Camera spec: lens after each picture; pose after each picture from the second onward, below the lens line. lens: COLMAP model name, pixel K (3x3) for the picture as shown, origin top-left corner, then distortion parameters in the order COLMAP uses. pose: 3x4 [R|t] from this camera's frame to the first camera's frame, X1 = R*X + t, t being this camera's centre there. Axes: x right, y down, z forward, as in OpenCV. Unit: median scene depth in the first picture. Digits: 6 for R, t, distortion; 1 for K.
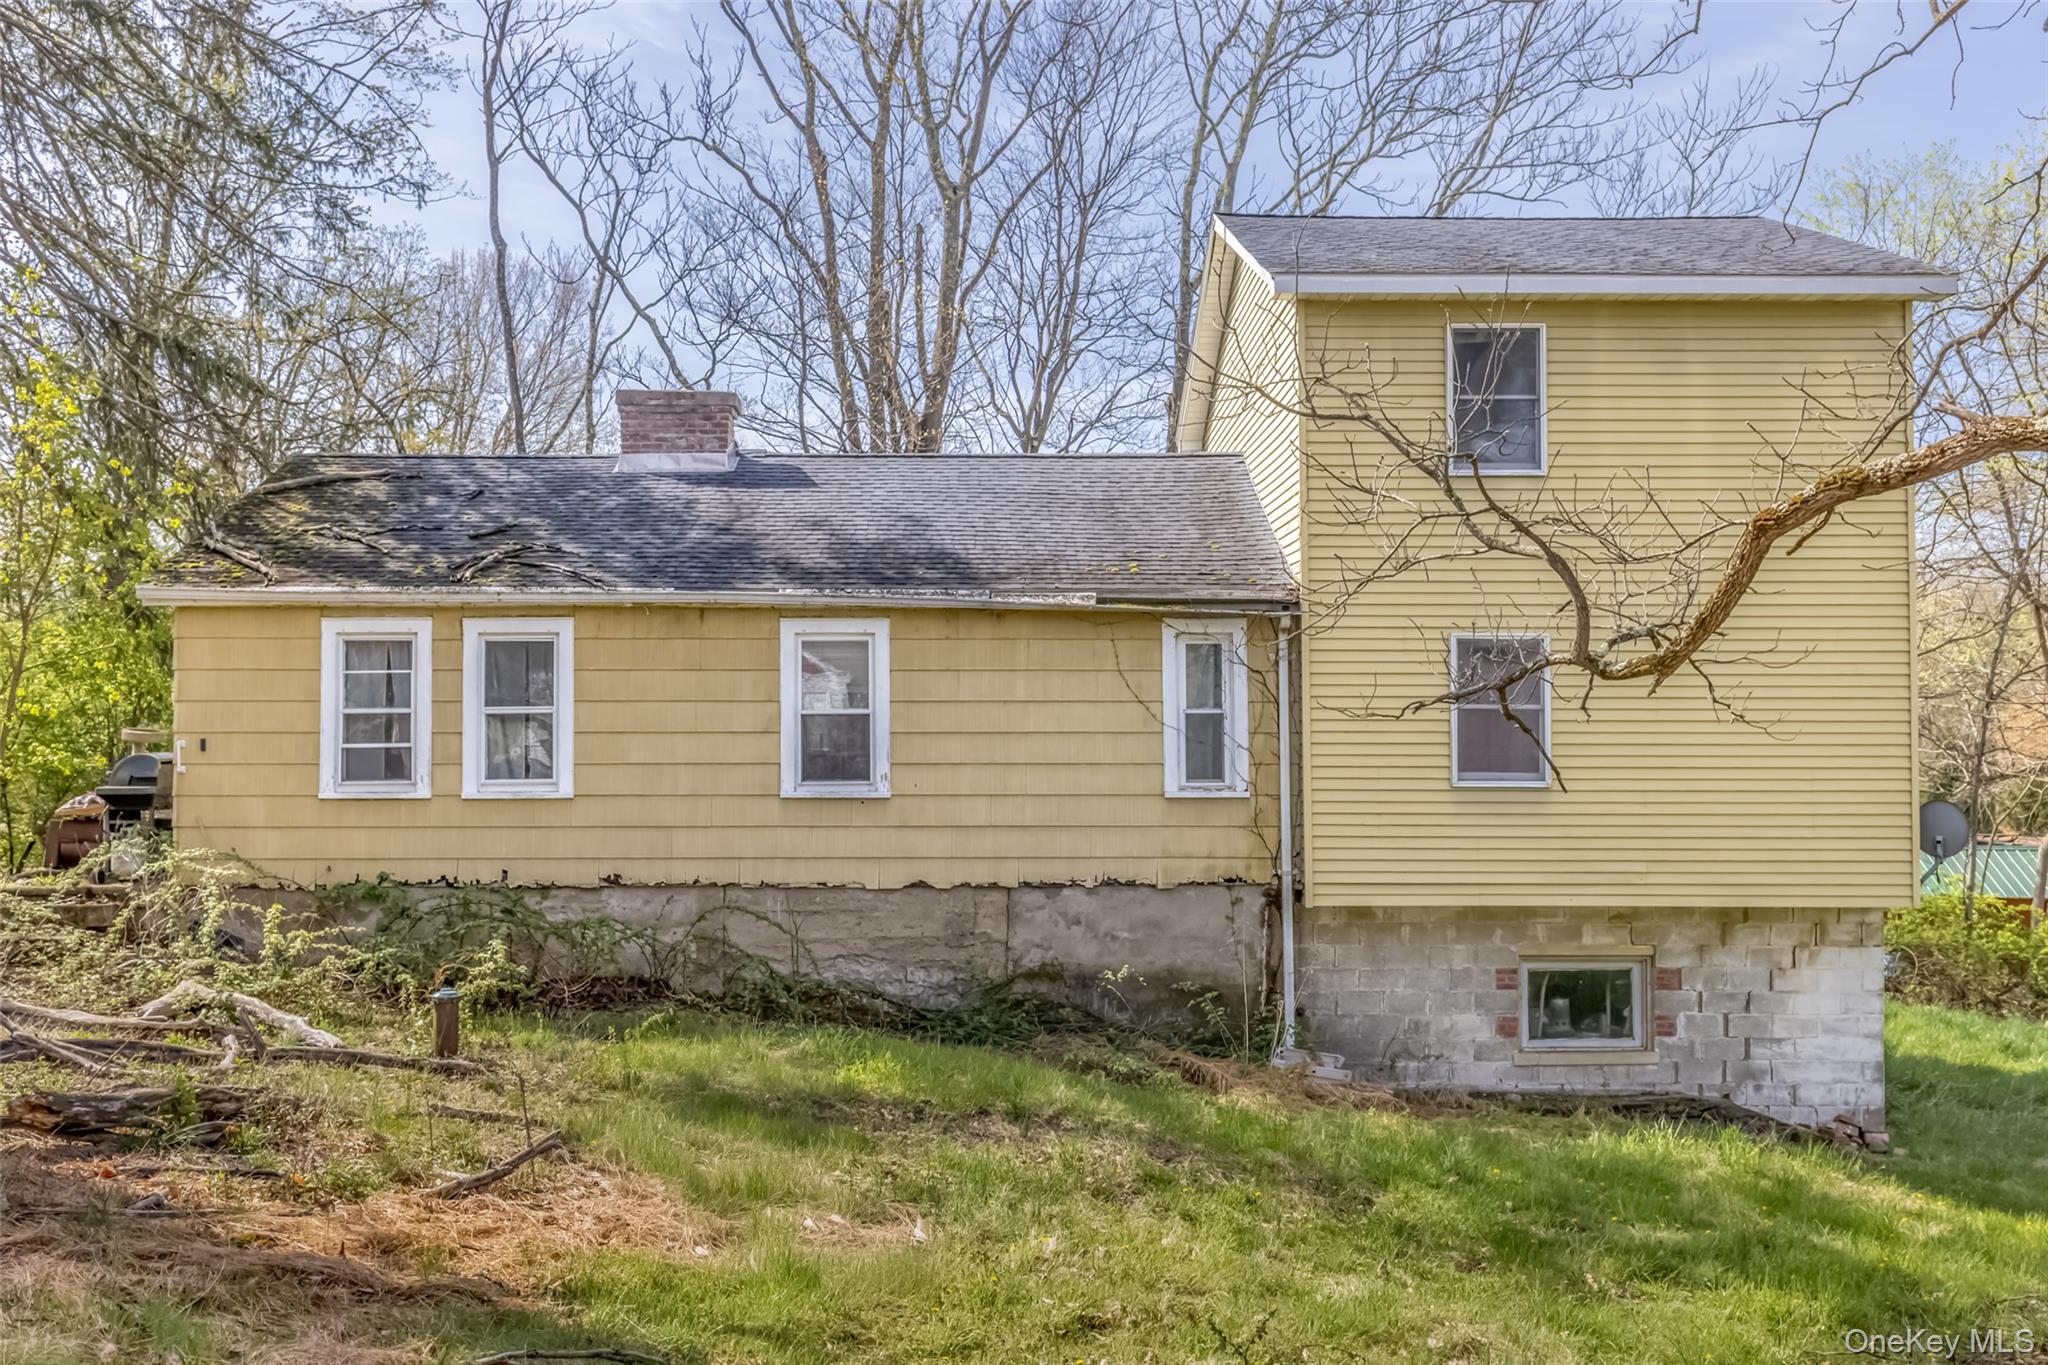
lens RADIAL K [[1871.0, 0, 1024.5], [0, 1871.0, 751.2], [0, 0, 1]] dist [-0.007305, -0.007184]
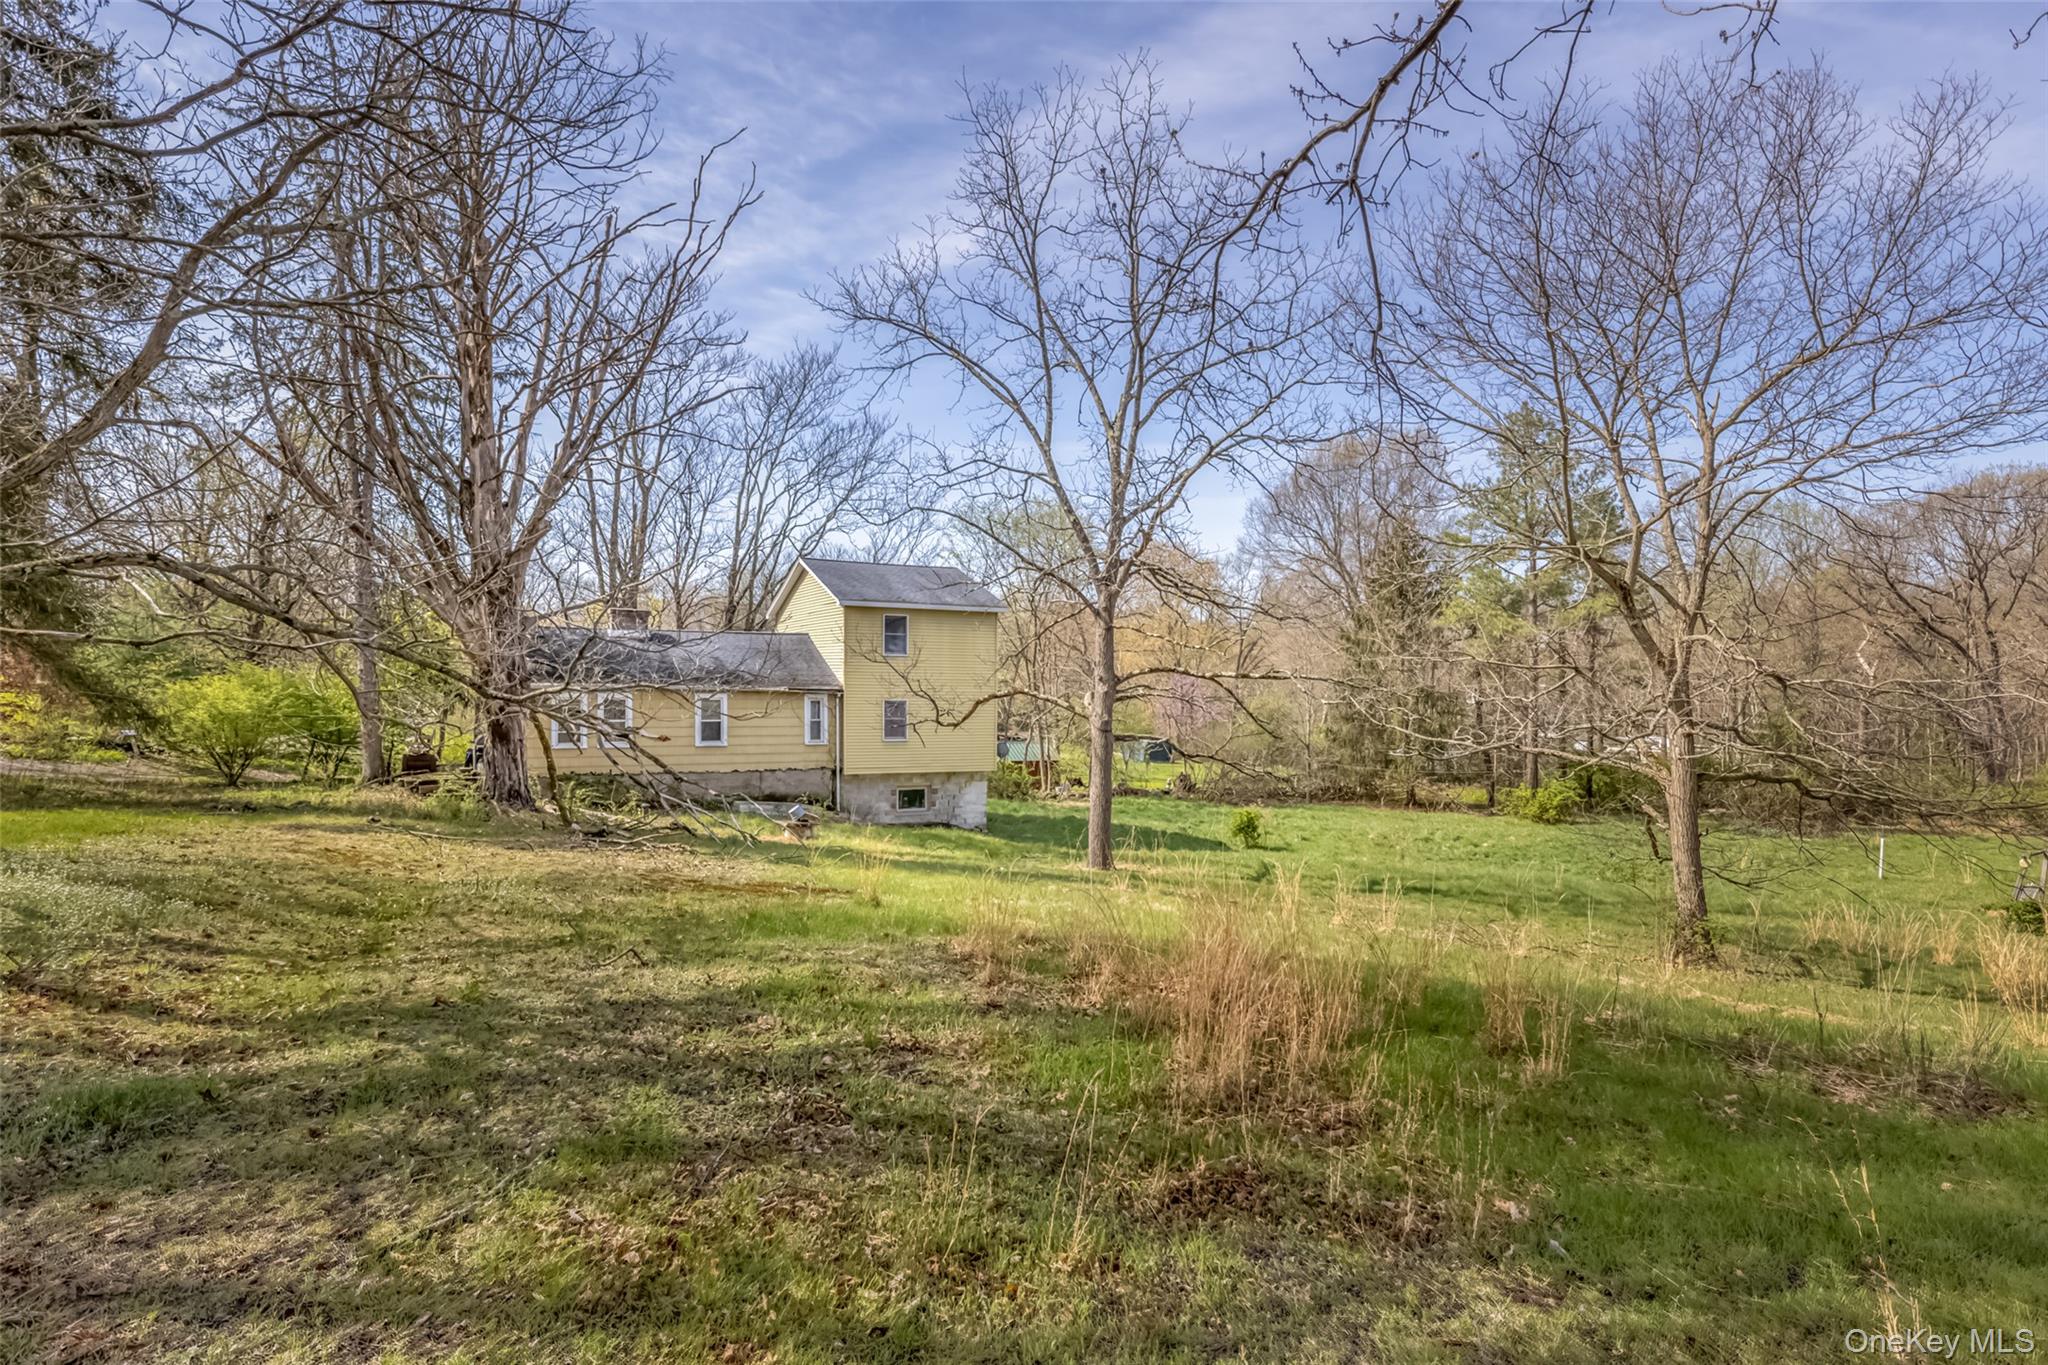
lens RADIAL K [[1190.7, 0, 1024.0], [0, 1190.7, 682.5], [0, 0, 1]] dist [0.000085, 0.000001]
pose [[0.879539, 0.011615, 0.475685, -0.627987], [-0.021817, 0.999635, 0.015932, -0.136277], [-0.475326, -0.024391, 0.879472, -1.160967]]
